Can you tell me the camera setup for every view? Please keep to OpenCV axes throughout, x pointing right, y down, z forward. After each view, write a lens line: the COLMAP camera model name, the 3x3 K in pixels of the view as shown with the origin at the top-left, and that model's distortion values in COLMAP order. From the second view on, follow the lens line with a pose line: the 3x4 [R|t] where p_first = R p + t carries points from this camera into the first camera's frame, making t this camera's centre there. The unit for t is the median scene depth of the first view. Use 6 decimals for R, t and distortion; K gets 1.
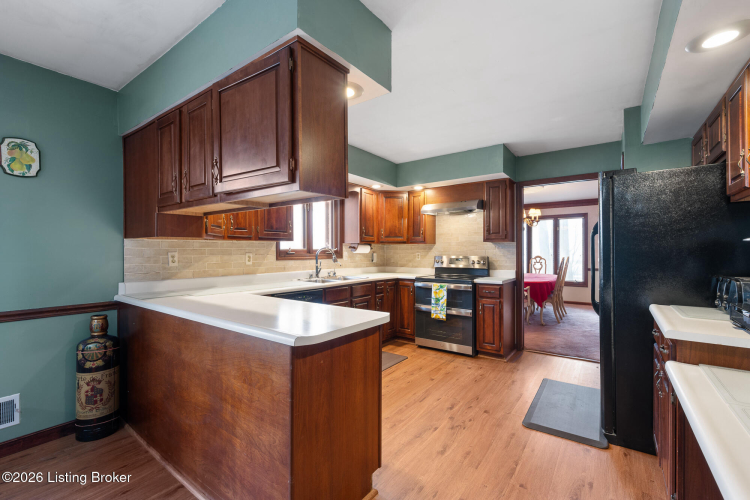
lens RADIAL K [[327.3, 0, 374.8], [0, 327.3, 250.5], [0, 0, 1]] dist [-0.001696, -0.000096]
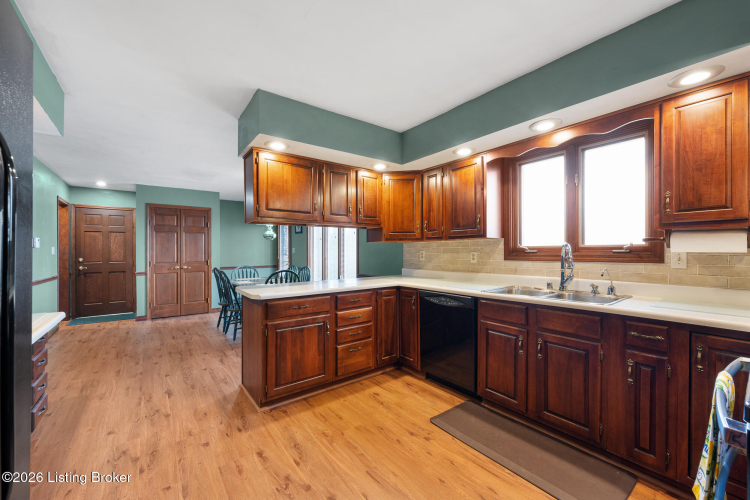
lens RADIAL K [[295.2, 0, 367.2], [0, 295.2, 251.4], [0, 0, 1]] dist [0.000163, 0.000117]
pose [[-0.294416, 0.002710, -0.955674, 0.519444], [0.007393, 0.999973, 0.000558, 0.004251], [0.955649, -0.006901, -0.294428, 0.852255]]
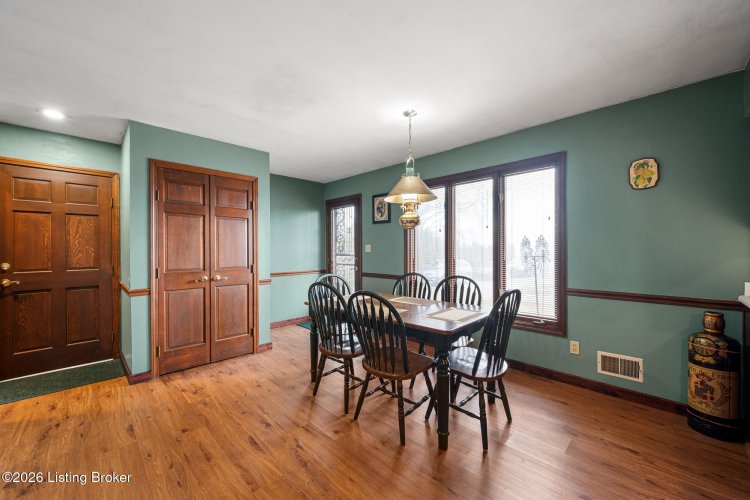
lens RADIAL K [[295.2, 0, 375.9], [0, 295.2, 251.0], [0, 0, 1]] dist [0.000163, 0.000117]
pose [[-0.157629, 0.004906, -0.987486, 0.116080], [0.007647, 0.999964, 0.003747, 0.001235], [0.987469, -0.006961, -0.157661, 0.084309]]
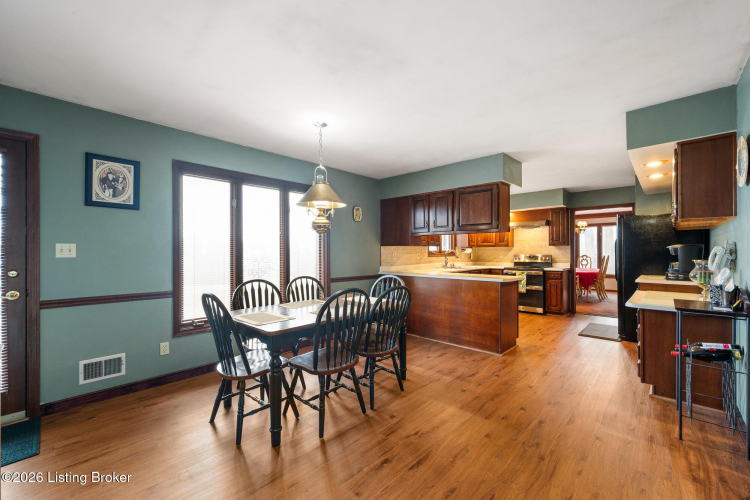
lens RADIAL K [[313.7, 0, 369.1], [0, 313.7, 251.5], [0, 0, 1]] dist [-0.002381, -0.000564]
pose [[0.990703, -0.002817, -0.136012, -0.373692], [0.003002, 0.999995, 0.001152, -0.002460], [0.136008, -0.001550, 0.990707, -0.726790]]
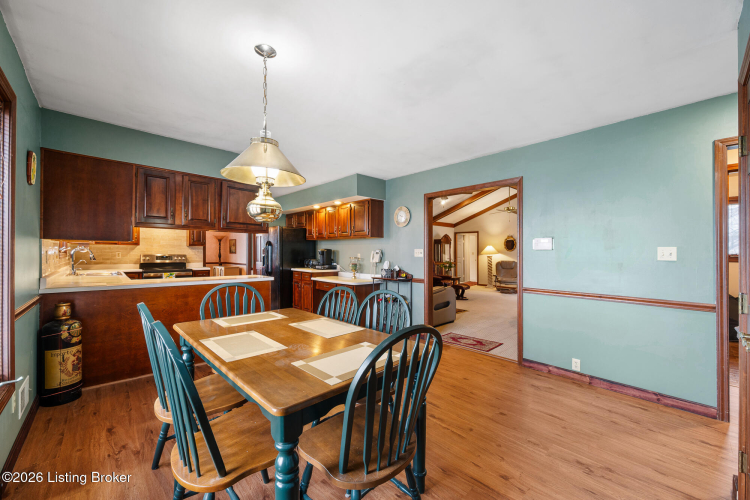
lens RADIAL K [[295.2, 0, 377.1], [0, 295.2, 251.5], [0, 0, 1]] dist [0.000163, 0.000117]
pose [[0.188572, 0.007727, 0.982029, -1.025098], [-0.012146, 0.999911, -0.005535, -0.000657], [-0.981984, -0.010884, 0.188649, -0.208503]]
